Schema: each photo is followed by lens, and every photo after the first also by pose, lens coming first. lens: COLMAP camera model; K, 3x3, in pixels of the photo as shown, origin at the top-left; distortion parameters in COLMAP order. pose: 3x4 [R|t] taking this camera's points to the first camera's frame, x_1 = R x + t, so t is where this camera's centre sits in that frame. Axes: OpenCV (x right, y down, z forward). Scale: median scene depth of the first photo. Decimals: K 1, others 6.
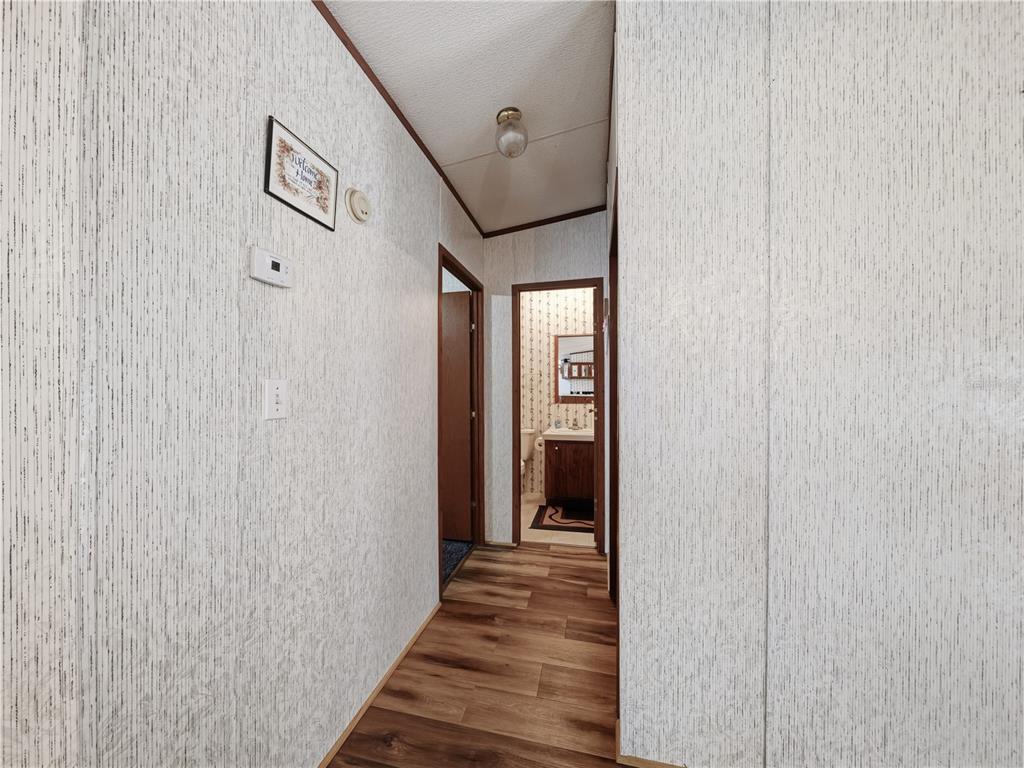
lens RADIAL K [[363.4, 0, 512.0], [0, 363.4, 385.4], [0, 0, 1]] dist [-0.001049, 0.000202]
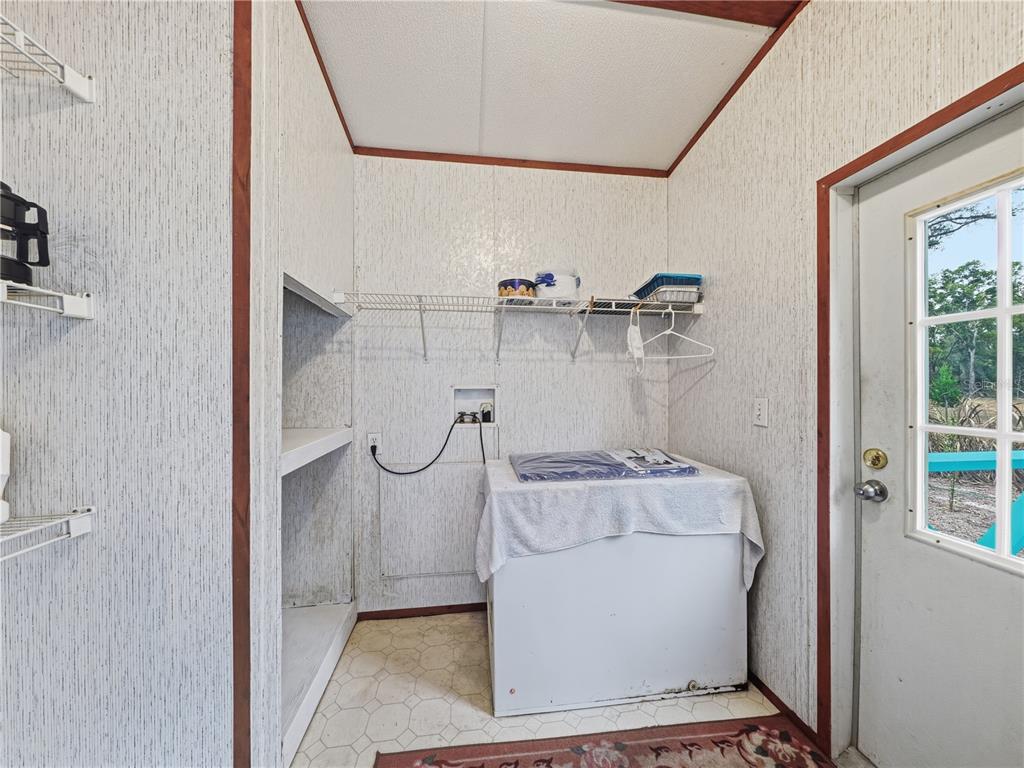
lens RADIAL K [[363.4, 0, 510.4], [0, 363.4, 384.6], [0, 0, 1]] dist [-0.001049, 0.000202]
pose [[0.944170, -0.002898, 0.329445, 1.709603], [0.001847, 0.999992, 0.003504, -0.634342], [-0.329453, -0.002700, 0.944168, -0.186147]]
